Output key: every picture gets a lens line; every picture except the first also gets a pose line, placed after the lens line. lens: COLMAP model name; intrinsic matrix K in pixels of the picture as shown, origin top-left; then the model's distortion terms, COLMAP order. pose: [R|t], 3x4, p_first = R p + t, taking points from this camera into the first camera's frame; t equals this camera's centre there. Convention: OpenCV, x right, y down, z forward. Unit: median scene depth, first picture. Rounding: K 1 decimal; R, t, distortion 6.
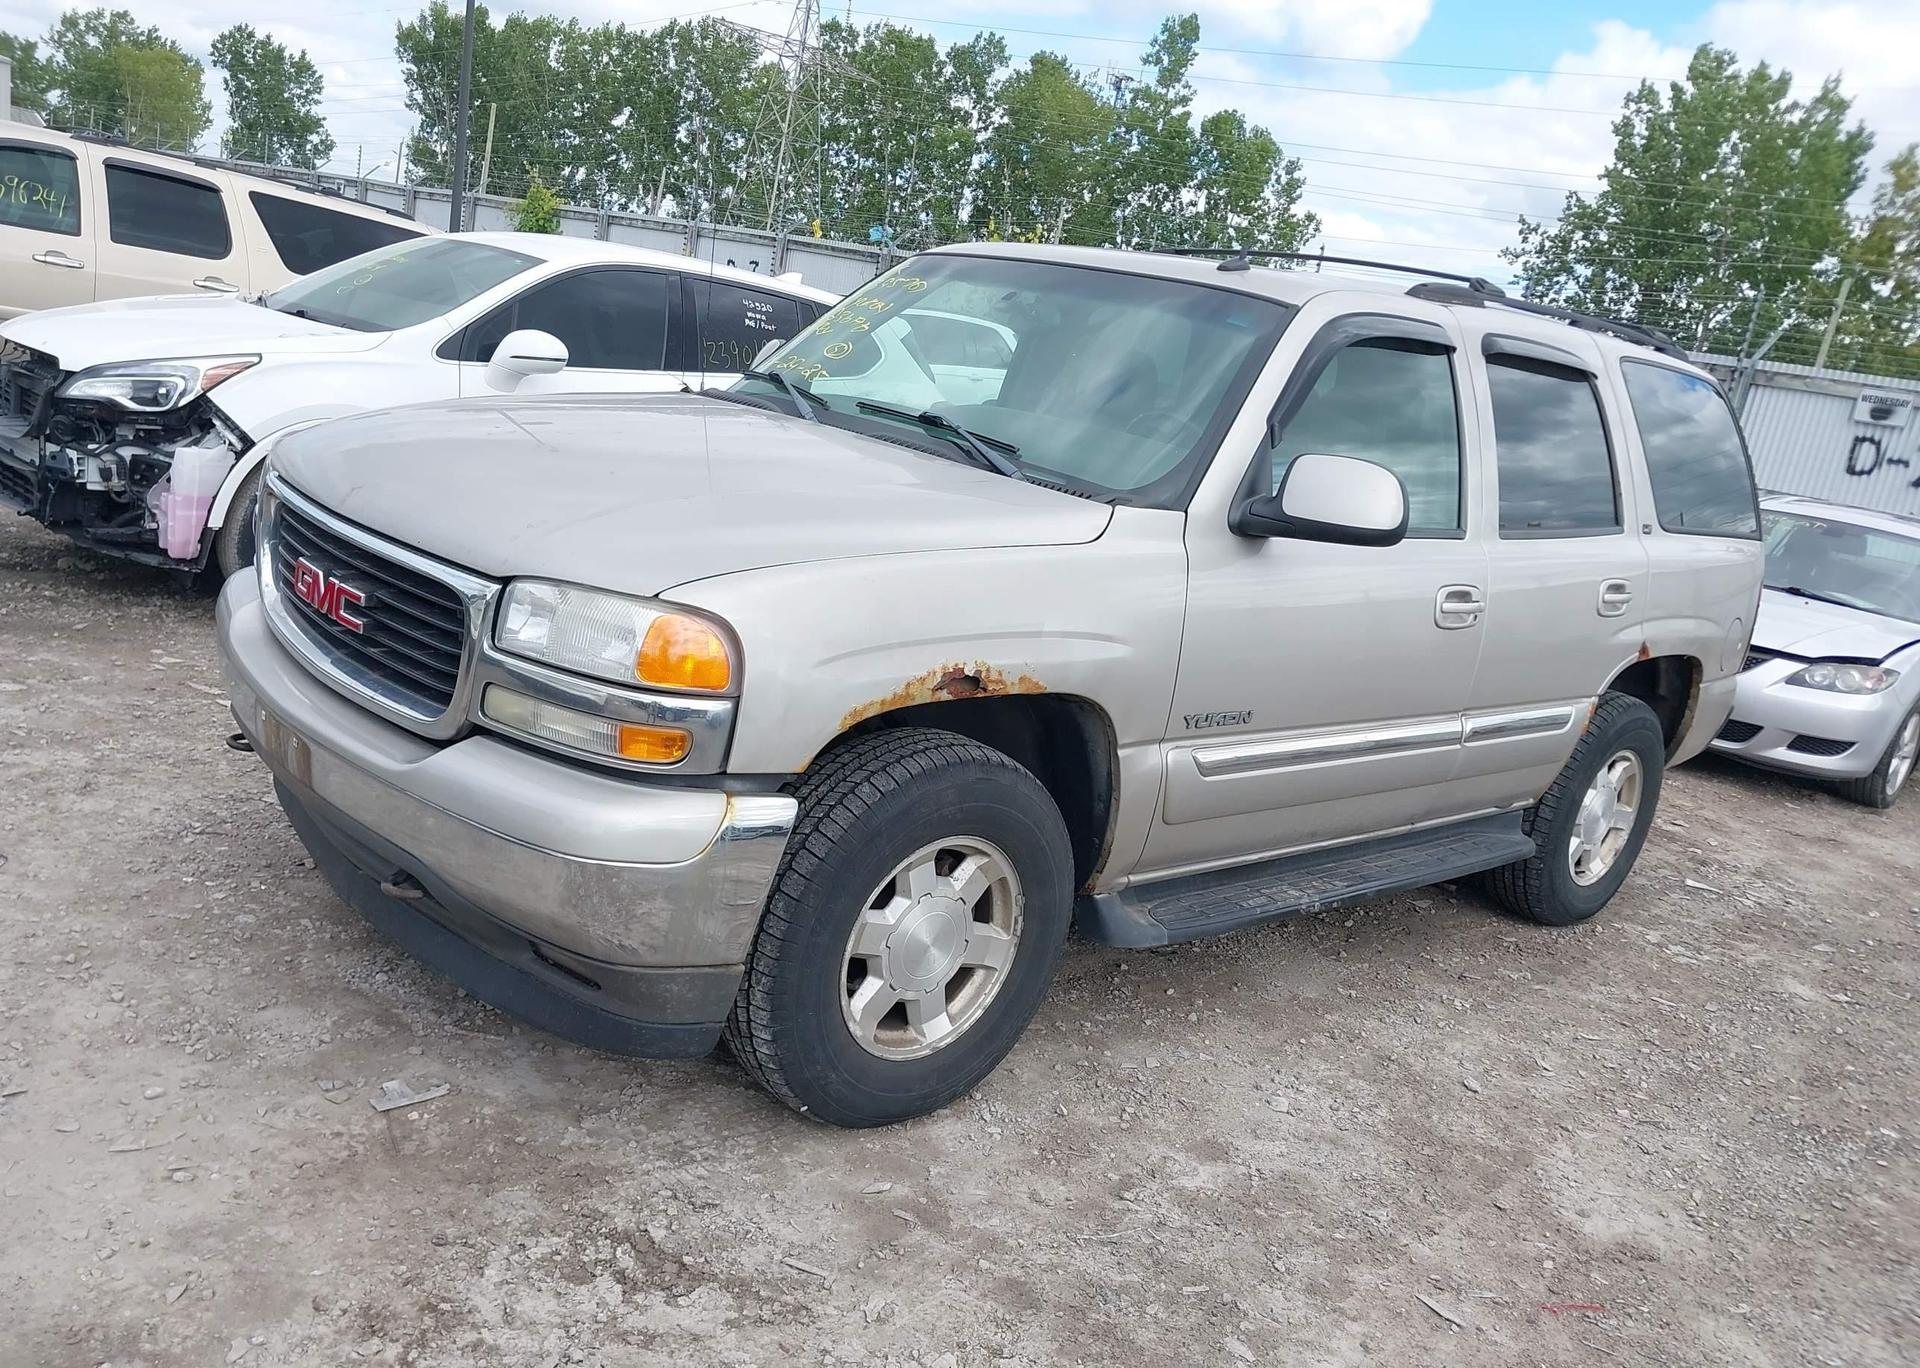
lens RADIAL K [[1522.6, 0, 961.5], [0, 1522.6, 687.7], [0, 0, 1]] dist [0.030565, -0.039143]
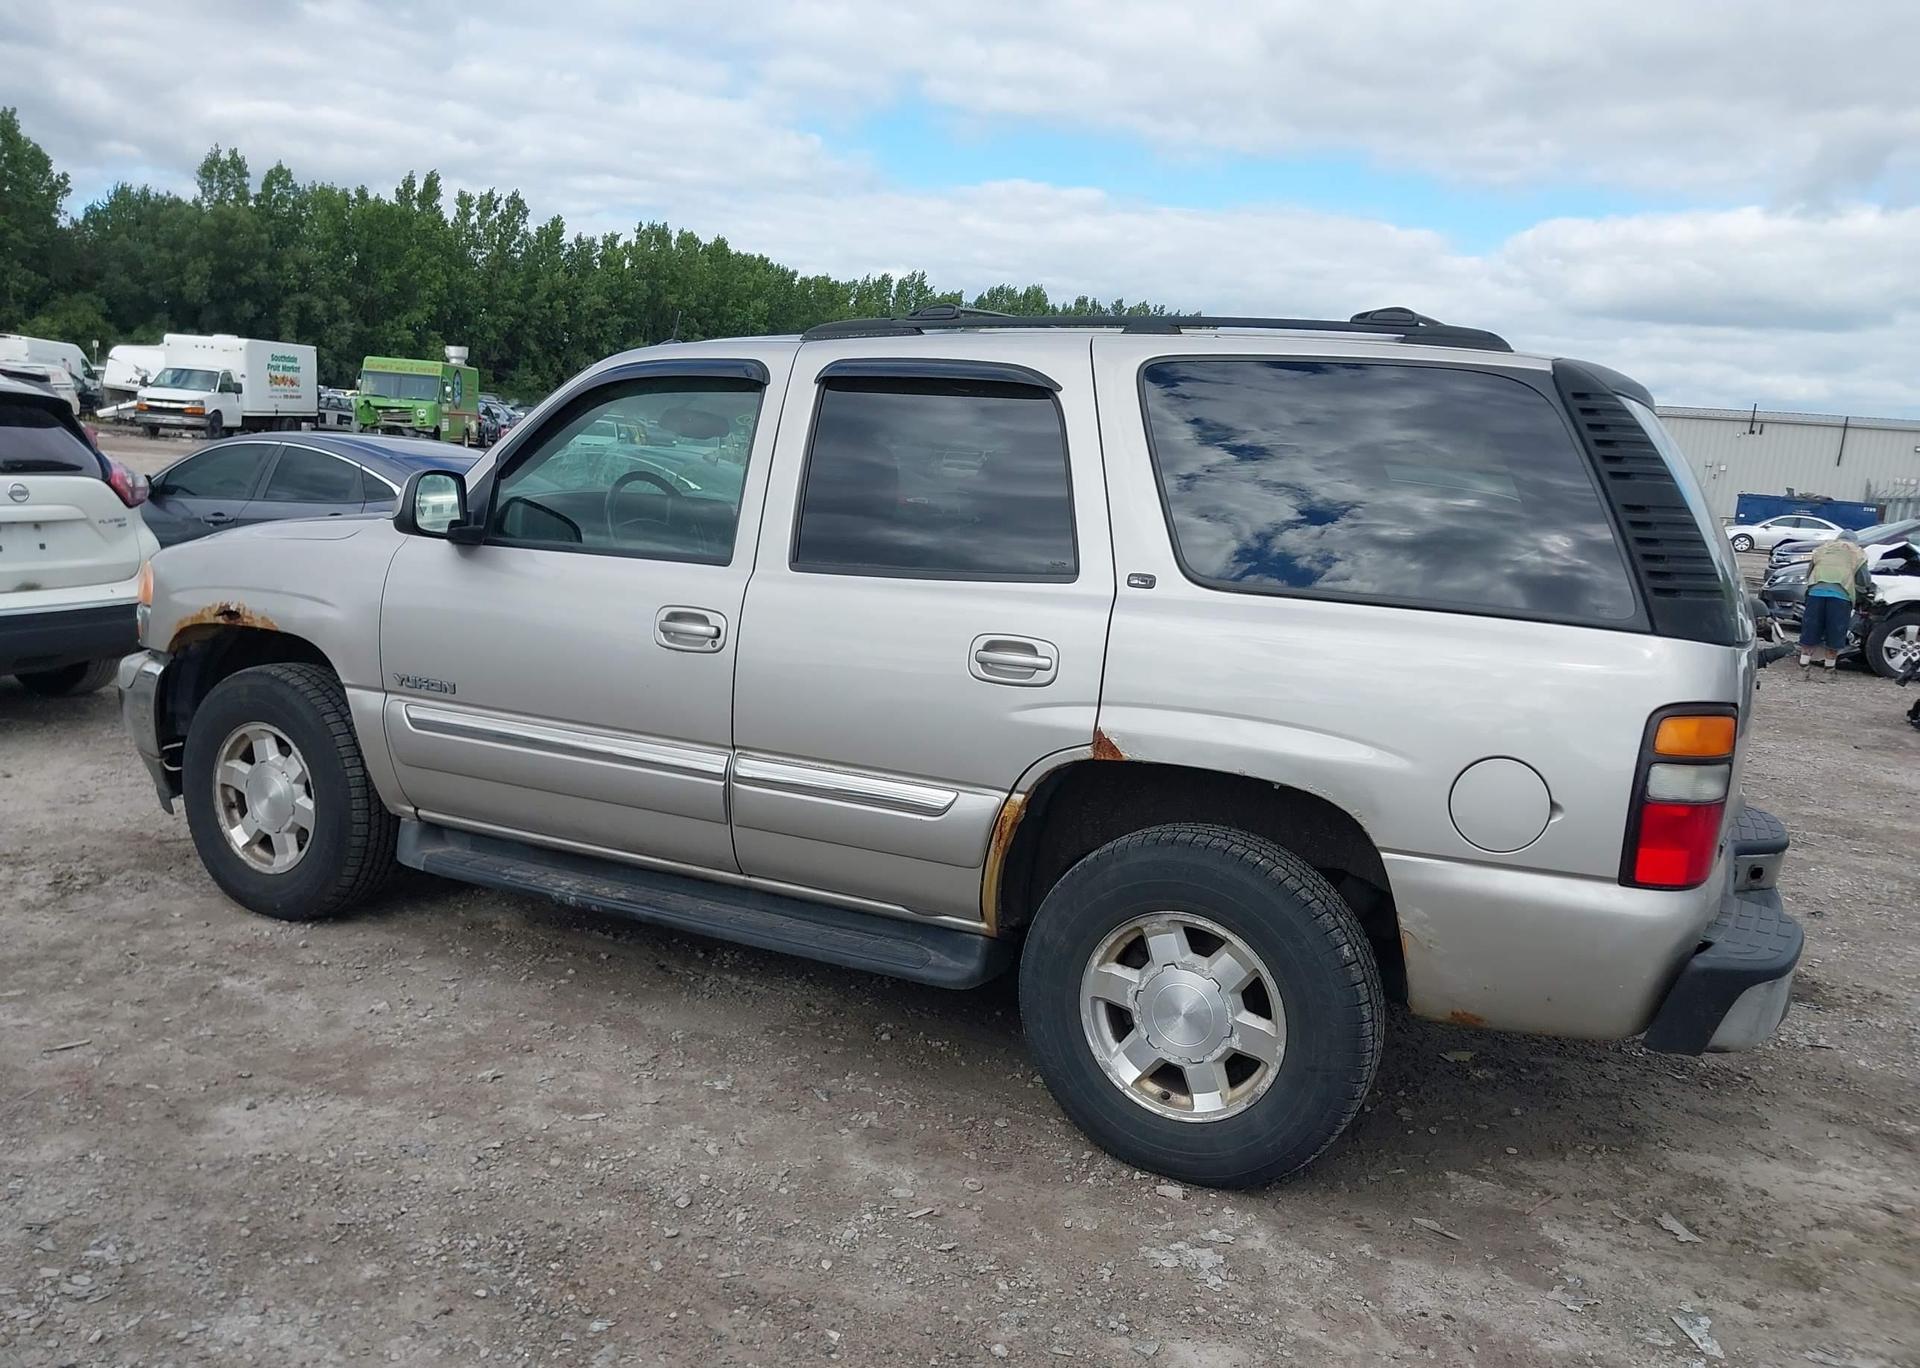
lens RADIAL K [[1522.6, 0, 940.6], [0, 1522.6, 698.7], [0, 0, 1]] dist [0.030565, -0.039143]
pose [[0.339185, -0.001301, -0.940719, 1.495398], [-0.222602, 0.971488, -0.081605, 0.040014], [0.914003, 0.237085, 0.329224, 0.958793]]
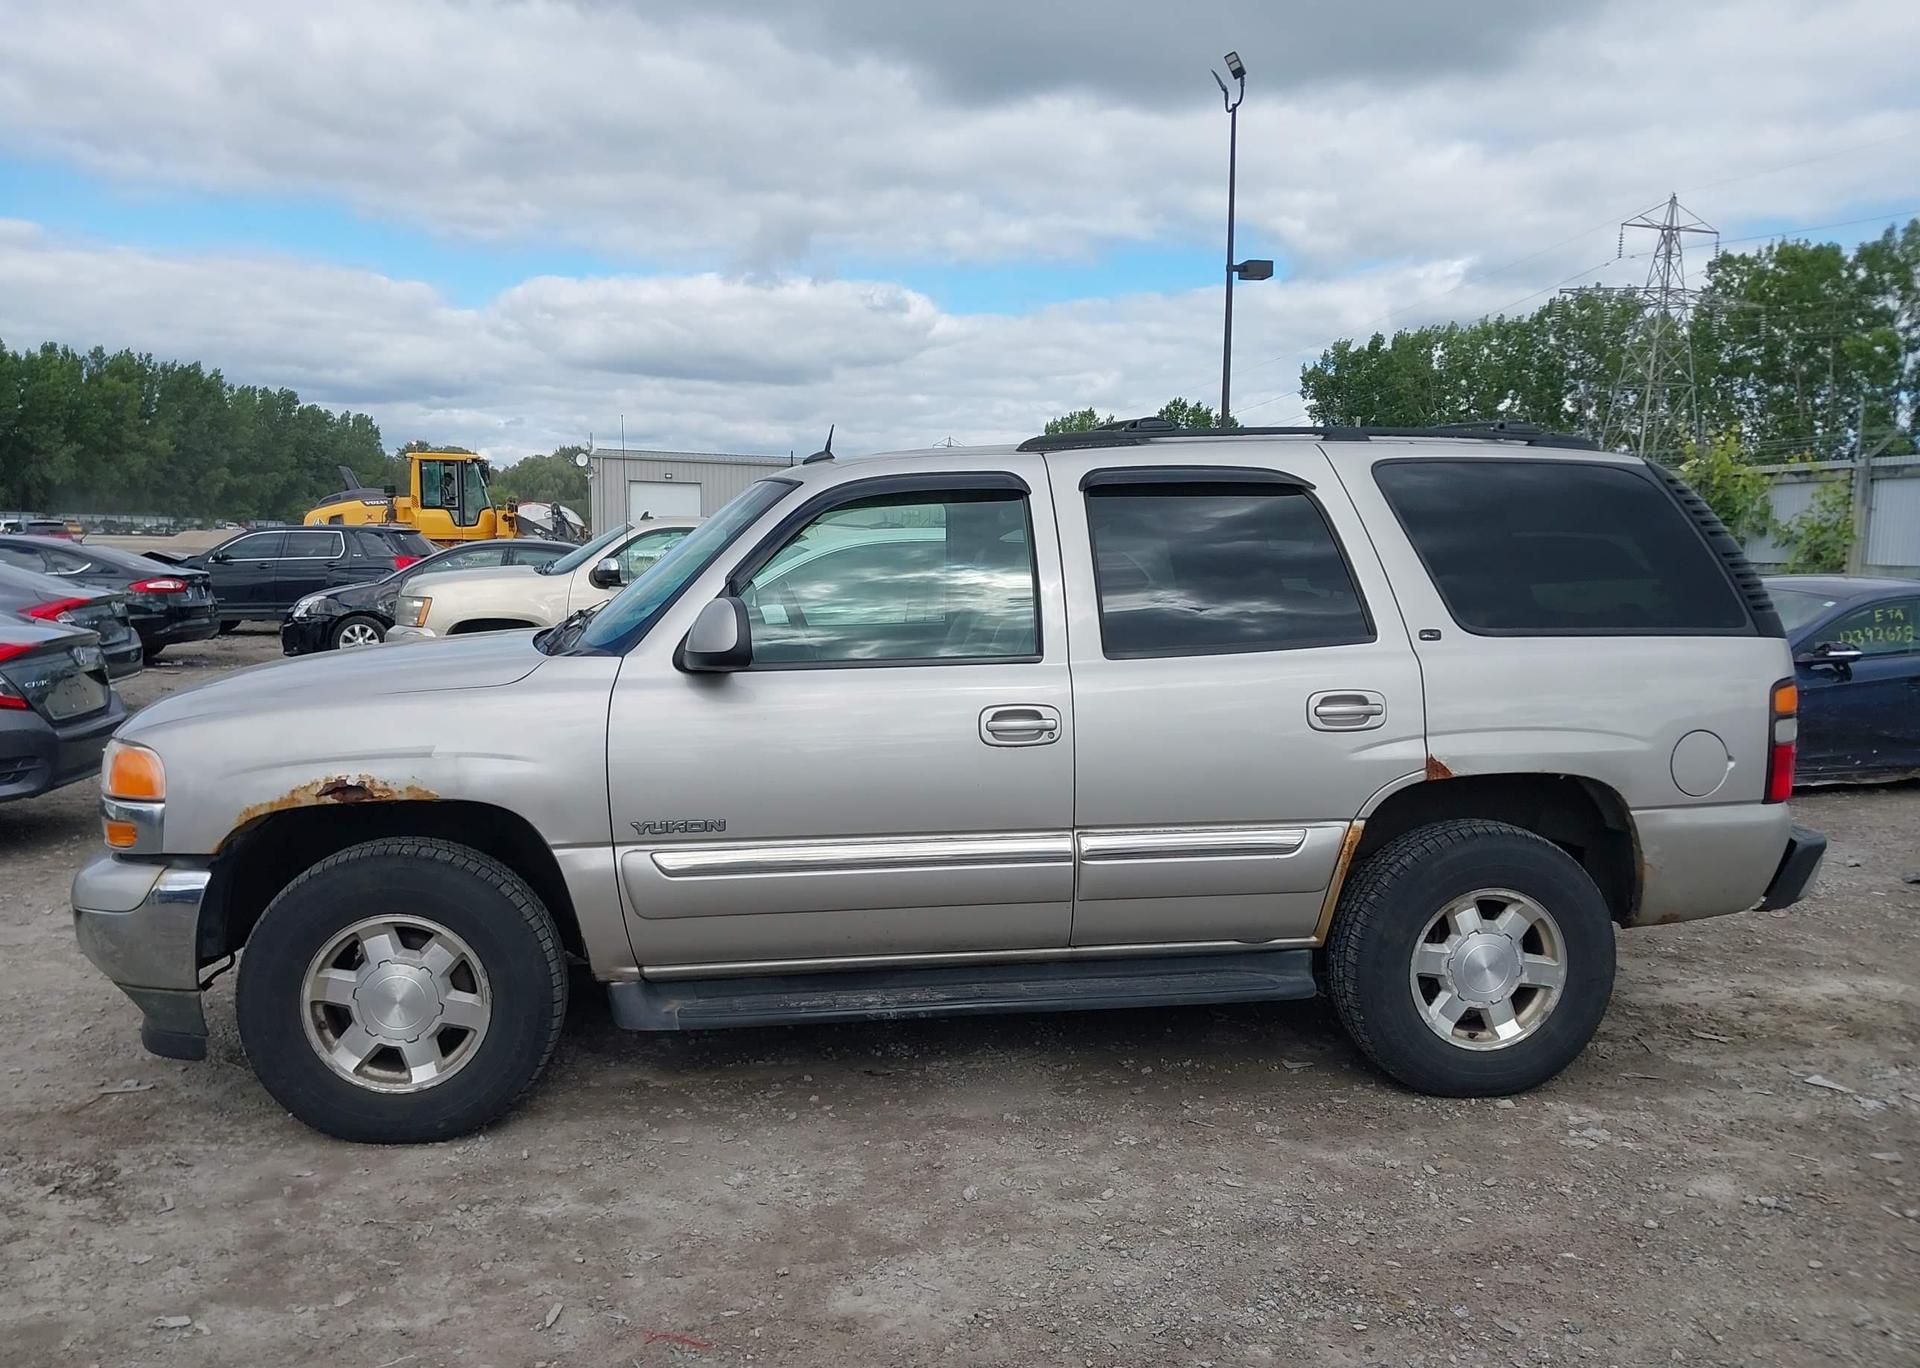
lens RADIAL K [[1522.6, 0, 954.4], [0, 1522.6, 695.9], [0, 0, 1]] dist [0.030565, -0.039143]
pose [[0.812158, -0.108323, -0.573294, 1.011551], [0.000719, 0.982799, -0.184680, 0.135861], [0.583437, 0.149577, 0.798266, 0.166915]]
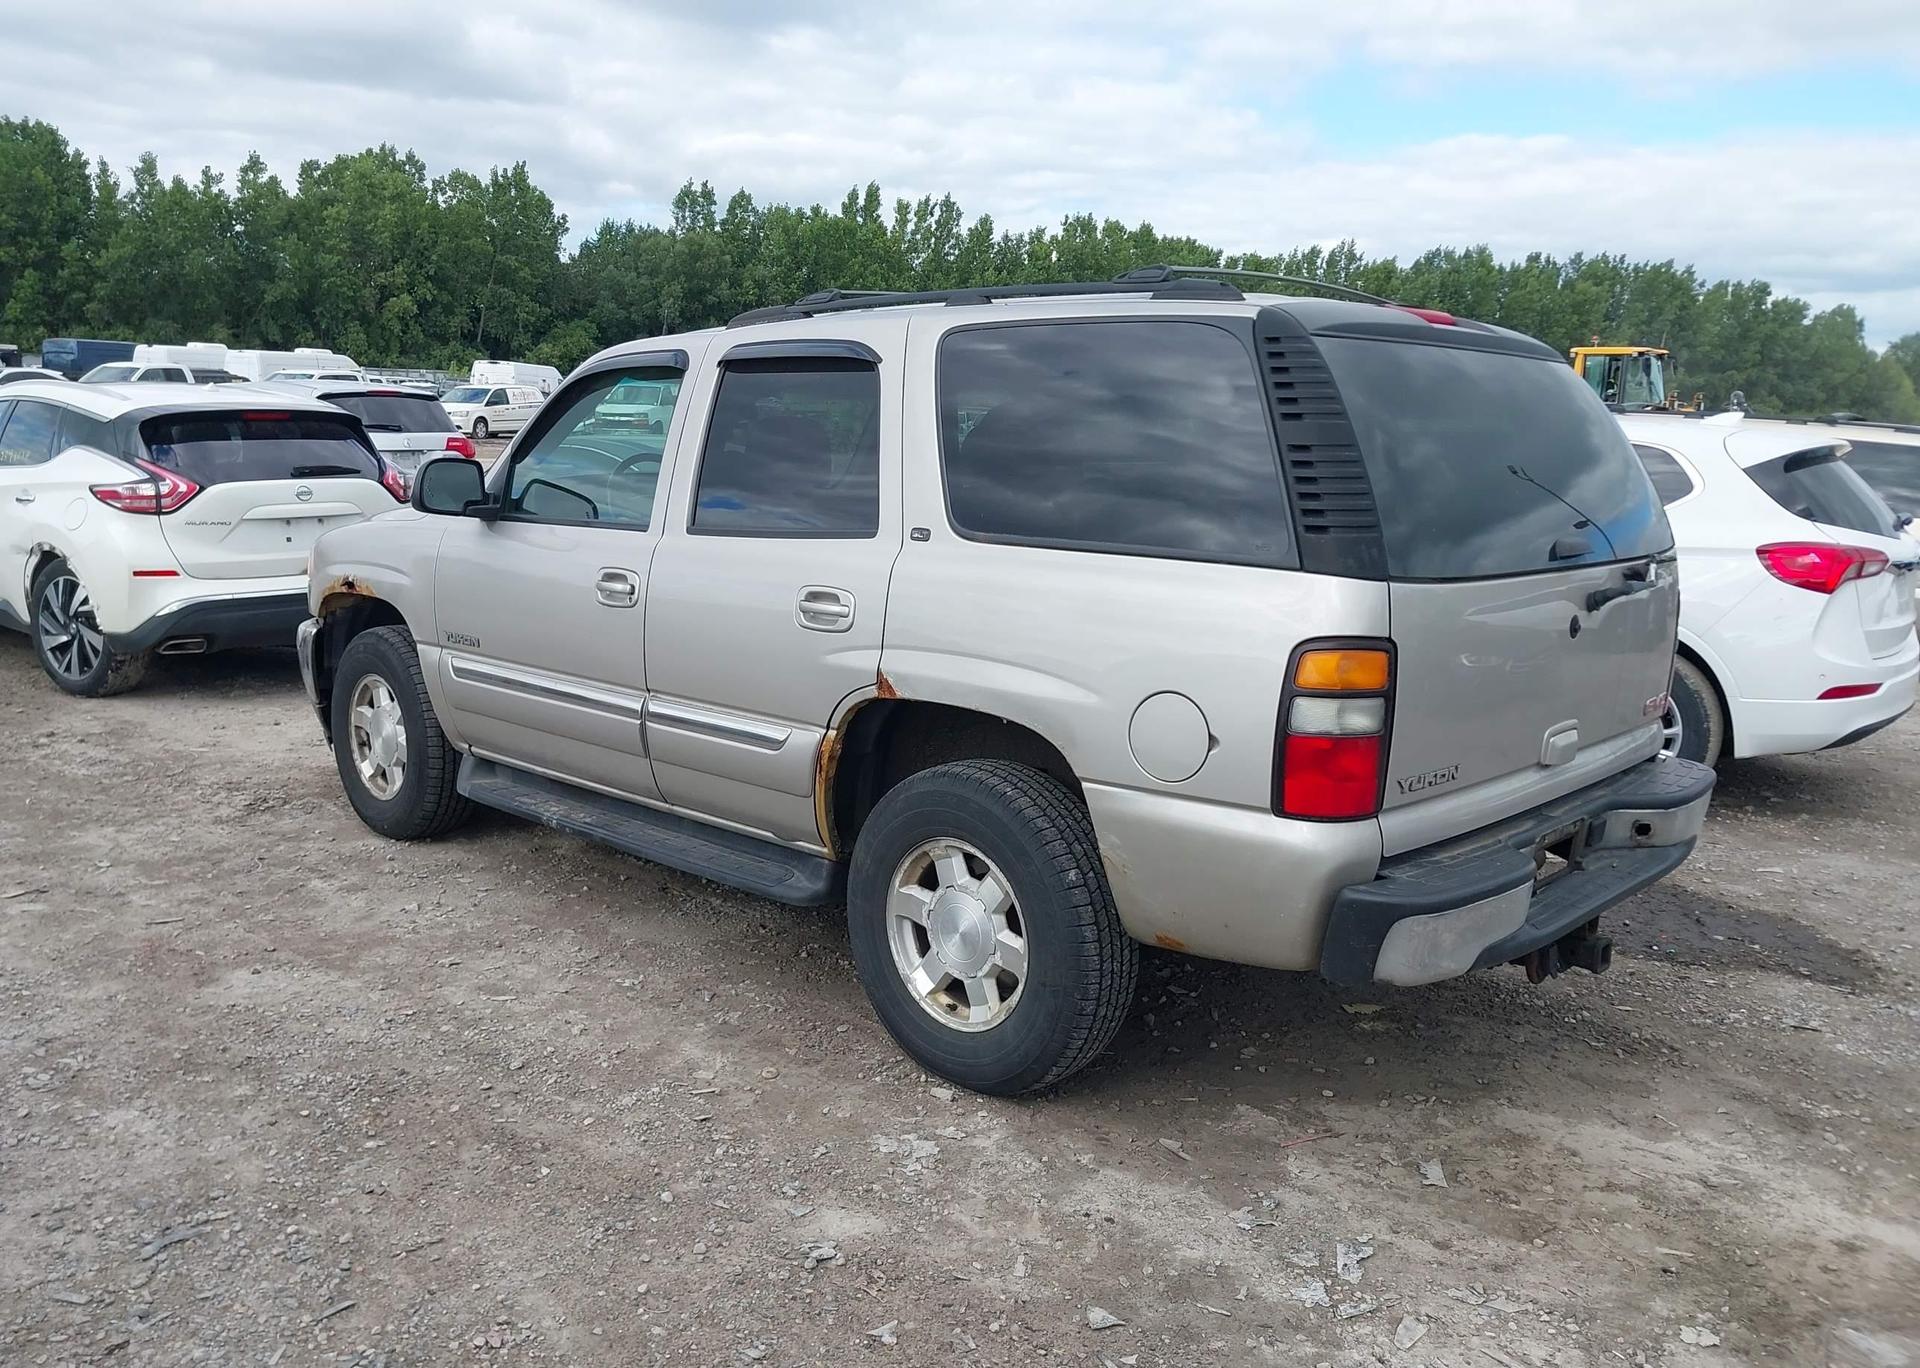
lens RADIAL K [[1522.6, 0, 931.4], [0, 1522.6, 684.2], [0, 0, 1]] dist [0.030565, -0.039143]
pose [[0.056143, -0.000414, -0.998423, 1.684263], [-0.240016, 0.970670, -0.013899, -0.026969], [0.969144, 0.240417, 0.054397, 1.357015]]
